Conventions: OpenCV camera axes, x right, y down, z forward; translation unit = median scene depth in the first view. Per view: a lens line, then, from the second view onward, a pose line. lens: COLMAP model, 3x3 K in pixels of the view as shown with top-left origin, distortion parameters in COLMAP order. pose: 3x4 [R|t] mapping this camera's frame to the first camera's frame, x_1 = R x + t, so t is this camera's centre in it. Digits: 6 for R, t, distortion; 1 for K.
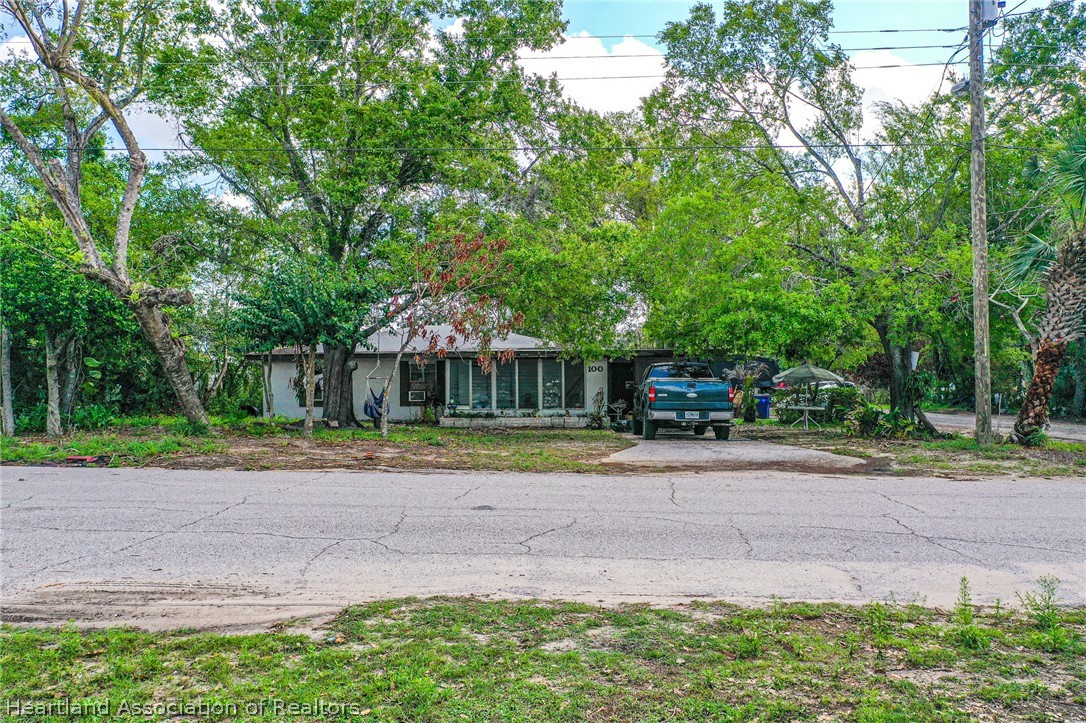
lens RADIAL K [[849.6, 0, 543.0], [0, 849.6, 361.5], [0, 0, 1]] dist [-0.000424, 0.000026]
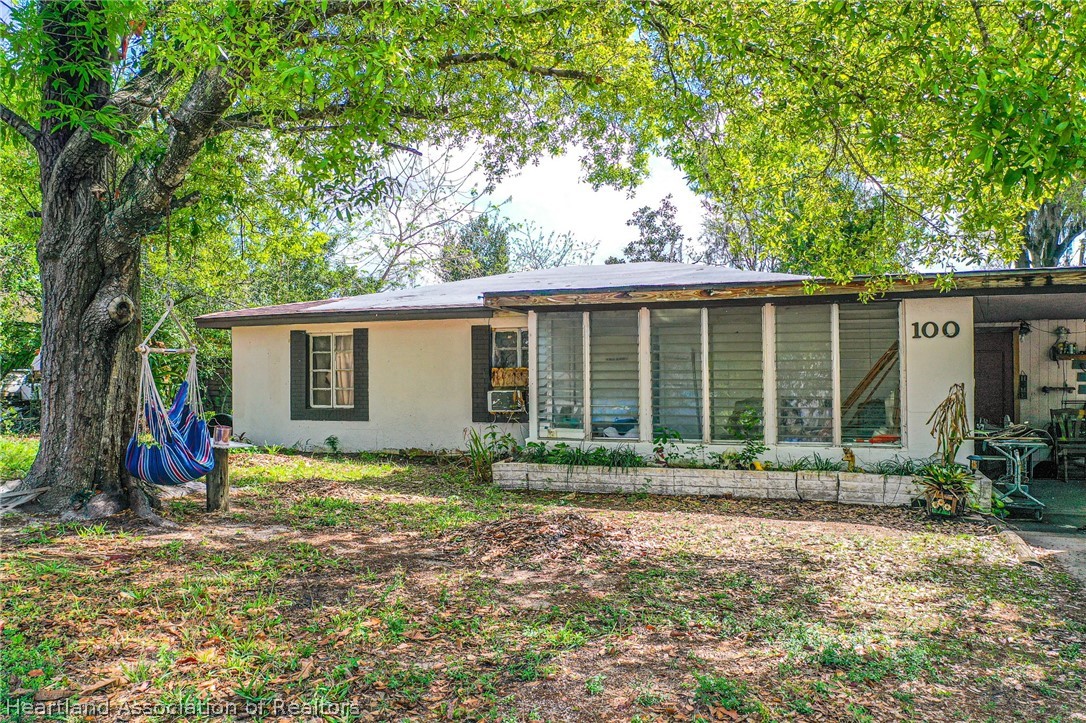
lens RADIAL K [[938.9, 0, 543.0], [0, 938.9, 361.5], [0, 0, 1]] dist [0.001145, 0.000981]
pose [[0.956585, -0.002044, -0.291447, 0.021151], [0.003776, 0.999978, 0.005380, 0.019035], [0.291429, -0.006247, 0.956572, 0.596121]]
